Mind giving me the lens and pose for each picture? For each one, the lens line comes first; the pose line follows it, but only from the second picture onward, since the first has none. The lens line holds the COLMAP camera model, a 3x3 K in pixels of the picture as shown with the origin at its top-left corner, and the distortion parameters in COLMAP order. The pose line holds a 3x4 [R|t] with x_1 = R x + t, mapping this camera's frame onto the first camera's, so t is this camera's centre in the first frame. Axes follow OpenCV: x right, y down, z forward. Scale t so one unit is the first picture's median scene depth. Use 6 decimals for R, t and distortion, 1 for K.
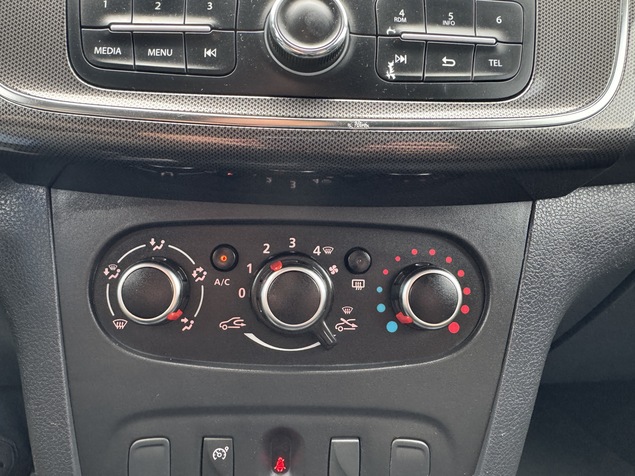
lens RADIAL K [[451.7, 0, 271.4], [0, 451.7, 237.0], [0, 0, 1]] dist [-0.002109, -0.005015]
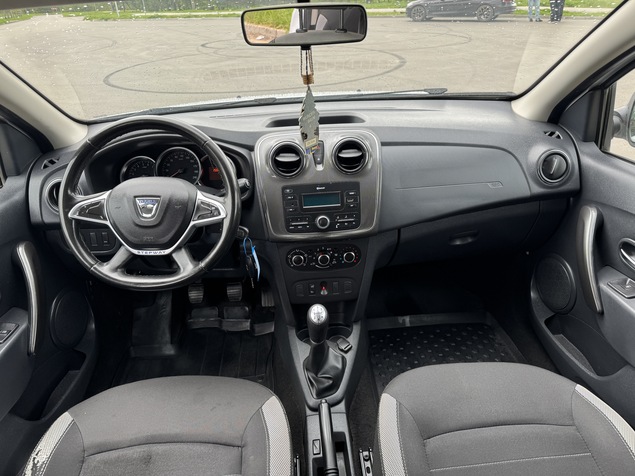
lens RADIAL K [[471.2, 0, 317.5], [0, 471.2, 238.0], [0, 0, 1]] dist [-0.035322, -0.001073]
pose [[0.997161, -0.075262, 0.002344, -0.027599], [0.071730, 0.958914, 0.274480, -2.031824], [-0.022906, -0.273533, 0.961590, -5.342093]]
